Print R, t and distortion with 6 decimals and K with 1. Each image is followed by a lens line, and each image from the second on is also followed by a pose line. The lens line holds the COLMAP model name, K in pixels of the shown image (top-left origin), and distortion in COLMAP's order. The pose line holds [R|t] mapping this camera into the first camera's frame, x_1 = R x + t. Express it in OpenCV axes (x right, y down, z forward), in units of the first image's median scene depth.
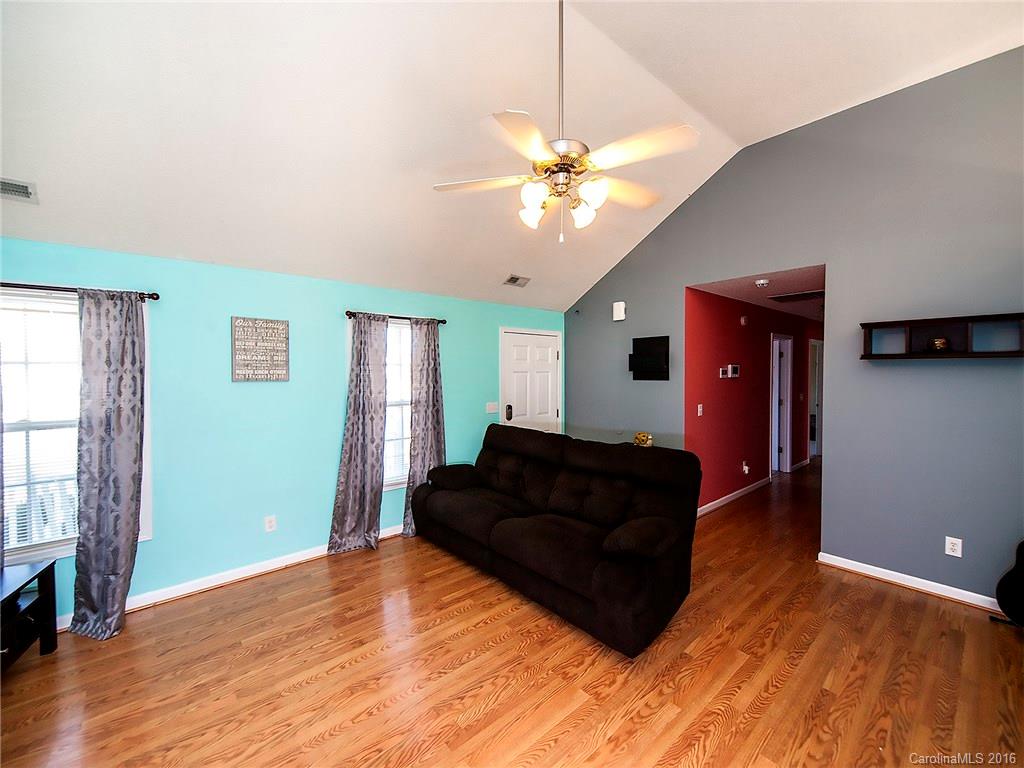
lens RADIAL K [[437.4, 0, 508.9], [0, 437.4, 373.5], [0, 0, 1]] dist [0.036272, -0.014522]
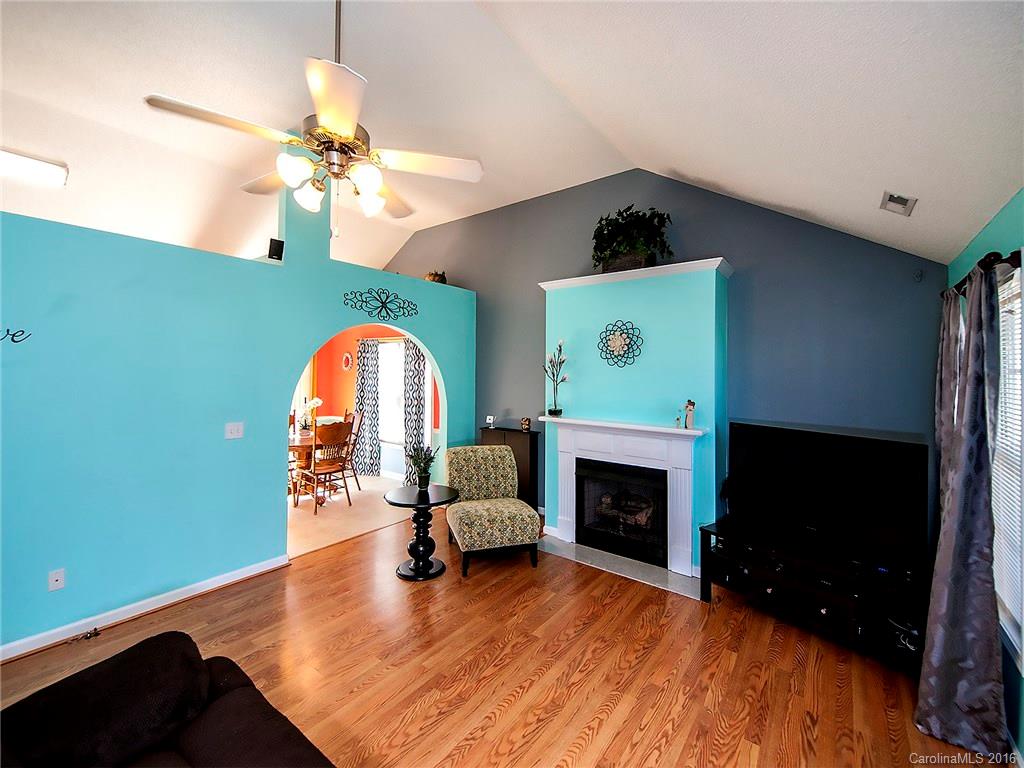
lens RADIAL K [[437.4, 0, 508.9], [0, 437.4, 373.5], [0, 0, 1]] dist [0.036272, -0.014522]
pose [[-0.979181, -0.004628, -0.202936, -0.049564], [-0.007022, 0.999914, 0.011081, -0.024674], [0.202868, 0.012275, -0.979129, 1.897731]]
